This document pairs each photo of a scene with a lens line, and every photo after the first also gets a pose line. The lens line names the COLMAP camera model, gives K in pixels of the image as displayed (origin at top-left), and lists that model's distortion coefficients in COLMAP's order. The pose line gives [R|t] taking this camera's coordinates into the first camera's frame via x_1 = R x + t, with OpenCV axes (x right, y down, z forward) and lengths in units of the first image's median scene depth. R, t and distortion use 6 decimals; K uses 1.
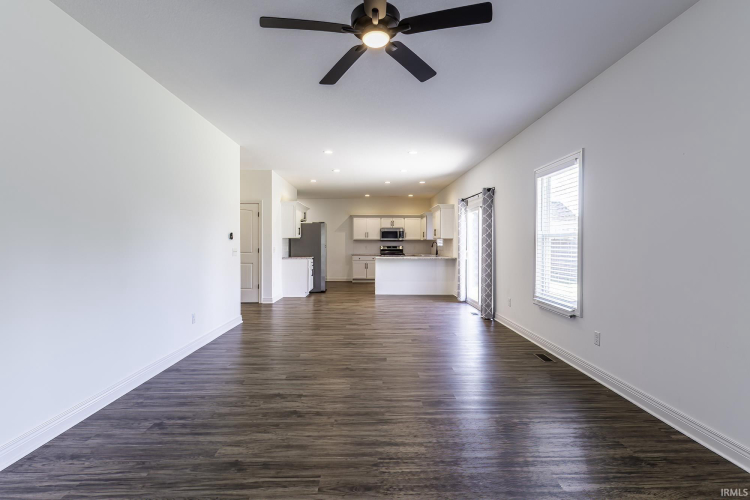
lens RADIAL K [[359.7, 0, 376.1], [0, 359.7, 244.1], [0, 0, 1]] dist [0.000162, -0.000031]
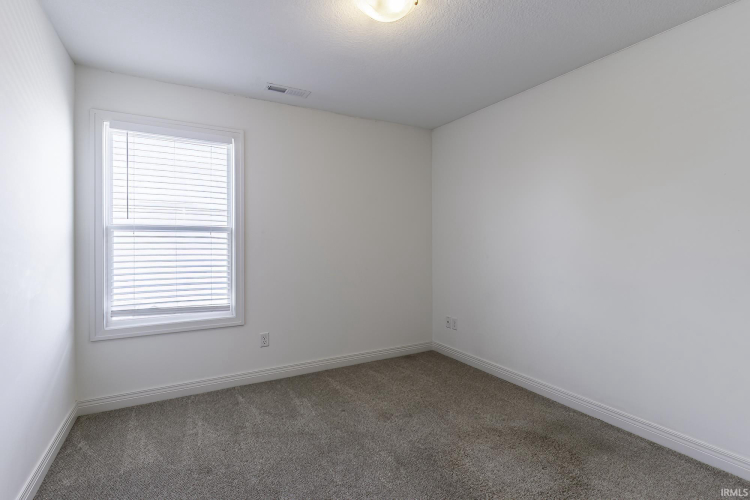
lens RADIAL K [[347.5, 0, 375.3], [0, 347.5, 239.6], [0, 0, 1]] dist [0.000995, 0.000245]
pose [[-0.475022, -0.000618, 0.879973, -0.387517], [-0.004678, 0.999987, -0.001823, -0.003974], [-0.879961, -0.004982, -0.475019, 1.353954]]
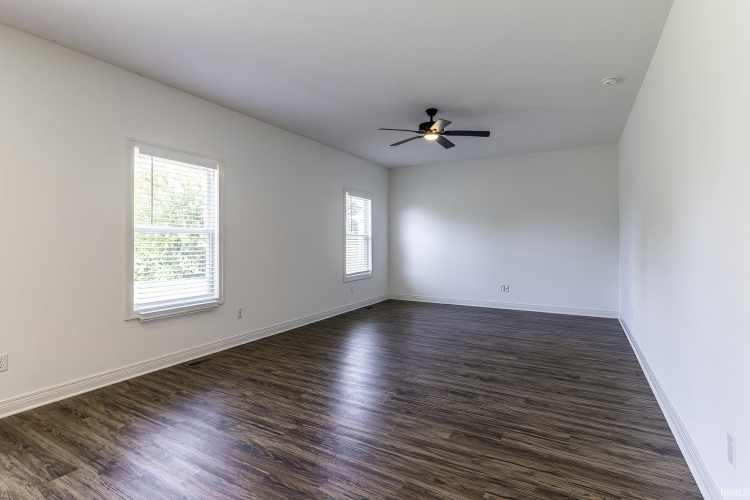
lens RADIAL K [[359.7, 0, 376.1], [0, 359.7, 244.1], [0, 0, 1]] dist [0.000162, -0.000031]
pose [[-0.860368, -0.008063, 0.509610, -0.546838], [-0.003347, 0.999943, 0.010170, -0.004160], [-0.509663, 0.007044, -0.860345, 2.124580]]
